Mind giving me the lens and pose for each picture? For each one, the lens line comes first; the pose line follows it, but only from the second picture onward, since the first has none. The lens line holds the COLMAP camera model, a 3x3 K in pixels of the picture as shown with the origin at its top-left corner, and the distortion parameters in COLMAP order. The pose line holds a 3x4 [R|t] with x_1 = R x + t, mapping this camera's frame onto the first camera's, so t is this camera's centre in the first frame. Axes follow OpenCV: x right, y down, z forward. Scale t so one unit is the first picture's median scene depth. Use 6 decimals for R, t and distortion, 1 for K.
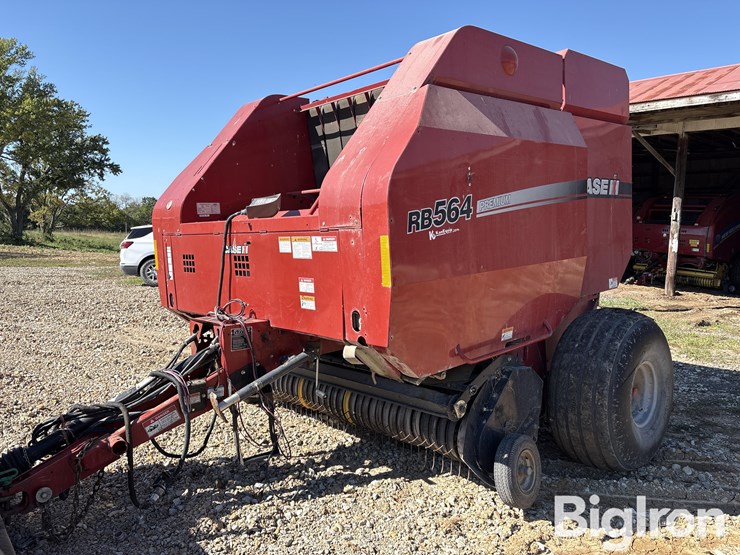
lens RADIAL K [[559.6, 0, 370.7], [0, 559.6, 288.1], [0, 0, 1]] dist [0.090453, -0.120706]
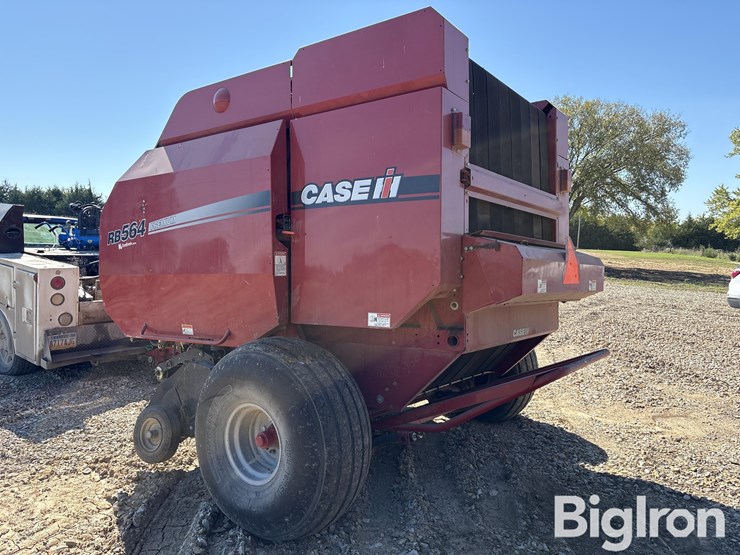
lens RADIAL K [[559.6, 0, 370.7], [0, 559.6, 288.1], [0, 0, 1]] dist [0.090453, -0.120706]
pose [[0.185461, 0.059194, -0.980867, 1.739201], [-0.120530, 0.992017, 0.037077, -0.115759], [0.975232, 0.111347, 0.191115, 1.323147]]
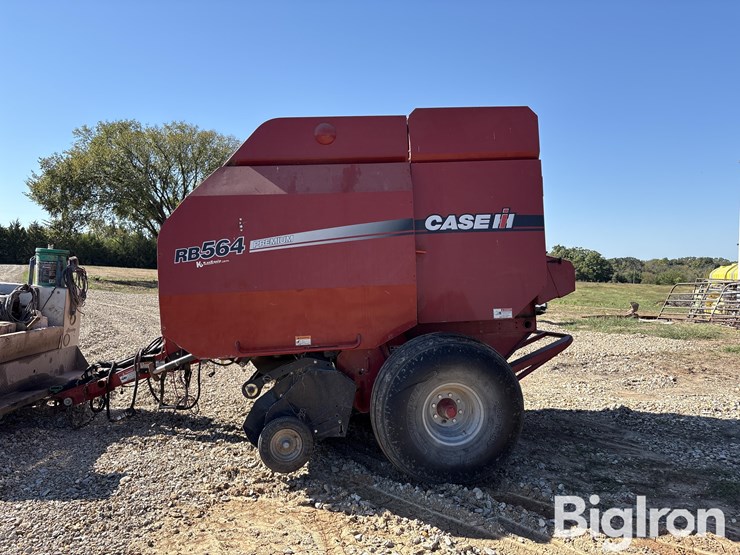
lens RADIAL K [[559.6, 0, 370.7], [0, 559.6, 288.1], [0, 0, 1]] dist [0.090453, -0.120706]
pose [[0.783235, 0.004822, -0.621707, 1.356133], [-0.059478, 0.995965, -0.067207, 0.043789], [0.618874, 0.089617, 0.780362, 0.085488]]
